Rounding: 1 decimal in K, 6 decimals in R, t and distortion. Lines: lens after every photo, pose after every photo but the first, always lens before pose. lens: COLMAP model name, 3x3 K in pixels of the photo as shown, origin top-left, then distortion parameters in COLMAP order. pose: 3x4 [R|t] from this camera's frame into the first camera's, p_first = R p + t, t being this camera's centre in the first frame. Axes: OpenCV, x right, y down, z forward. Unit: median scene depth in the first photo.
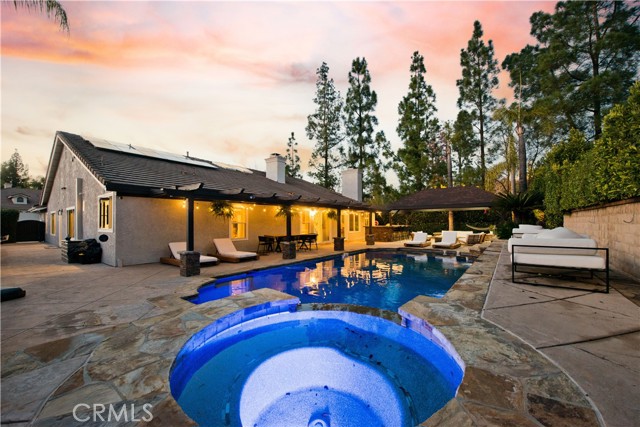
lens RADIAL K [[251.1, 0, 321.8], [0, 251.1, 214.0], [0, 0, 1]] dist [-0.019318, -0.000564]
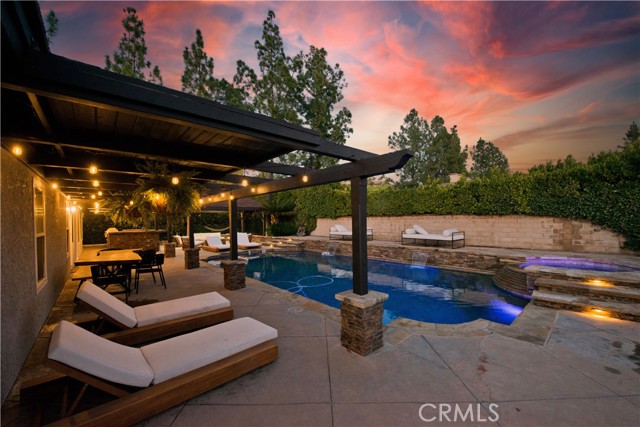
lens RADIAL K [[251.1, 0, 319.6], [0, 251.1, 219.0], [0, 0, 1]] dist [-0.019318, -0.000564]
pose [[0.199173, 0.004063, 0.979956, -0.468919], [-0.017857, 0.999840, -0.000516, 0.005467], [-0.979802, -0.017396, 0.199214, 0.464932]]
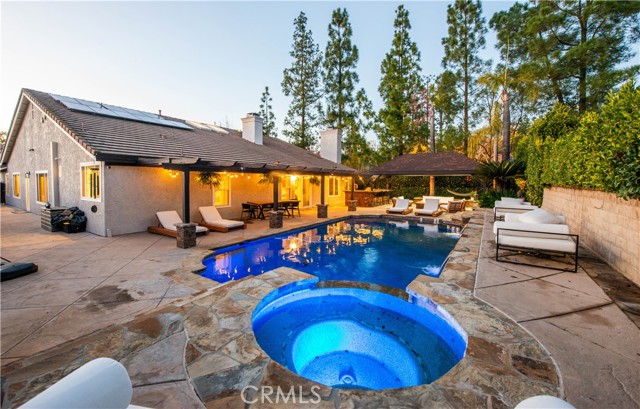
lens RADIAL K [[267.8, 0, 301.1], [0, 267.8, 183.7], [0, 0, 1]] dist [-0.019267, -0.000773]
pose [[0.999472, 0.009666, 0.031029, -0.044547], [-0.011071, 0.998906, 0.045424, -0.032363], [-0.030556, -0.045744, 0.998486, -0.045114]]
